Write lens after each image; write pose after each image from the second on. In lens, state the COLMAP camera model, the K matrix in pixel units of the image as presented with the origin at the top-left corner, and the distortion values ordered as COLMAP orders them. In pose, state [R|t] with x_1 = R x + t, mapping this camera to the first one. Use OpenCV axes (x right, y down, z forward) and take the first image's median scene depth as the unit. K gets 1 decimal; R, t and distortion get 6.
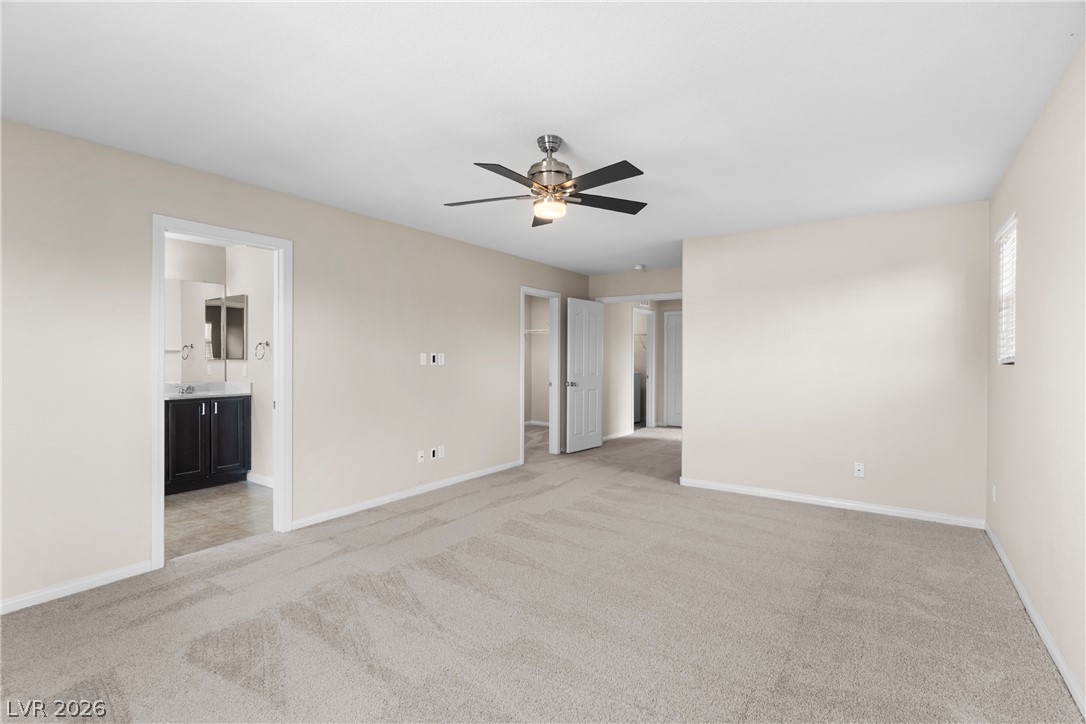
lens RADIAL K [[507.7, 0, 544.5], [0, 507.7, 358.1], [0, 0, 1]] dist [0.001303, 0.000143]
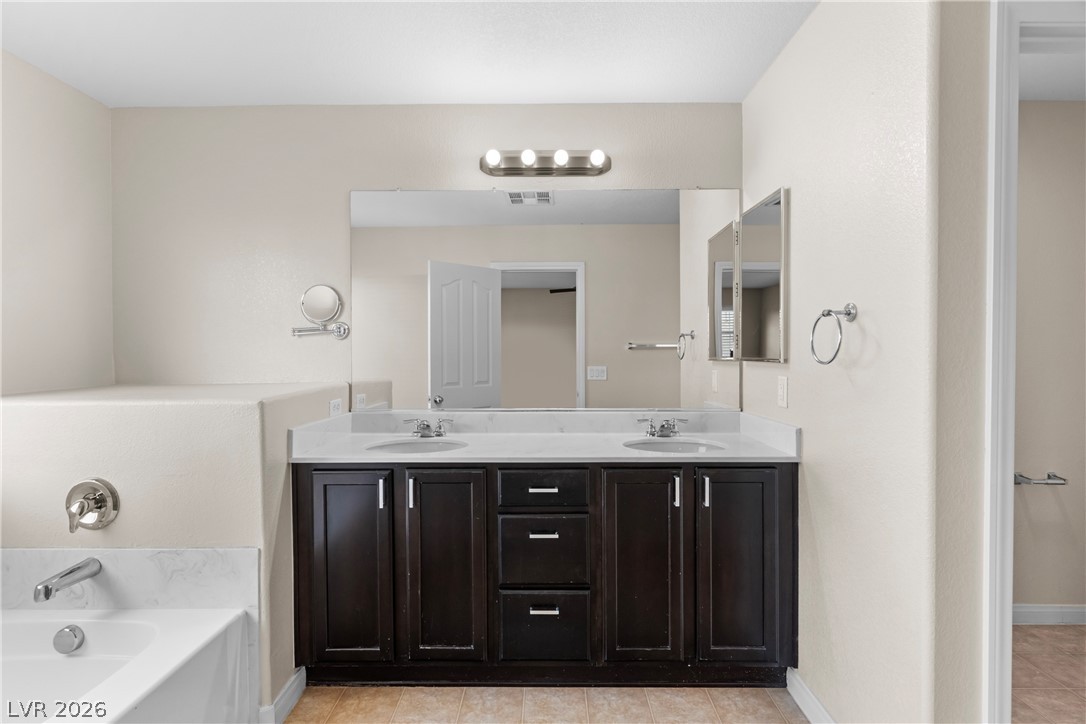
lens RADIAL K [[507.7, 0, 545.6], [0, 507.7, 360.0], [0, 0, 1]] dist [0.001303, 0.000143]
pose [[0.556176, 0.009810, -0.831006, -0.391963], [0.003652, 0.999892, 0.014248, -0.004761], [0.831056, -0.010959, 0.556080, 0.674967]]
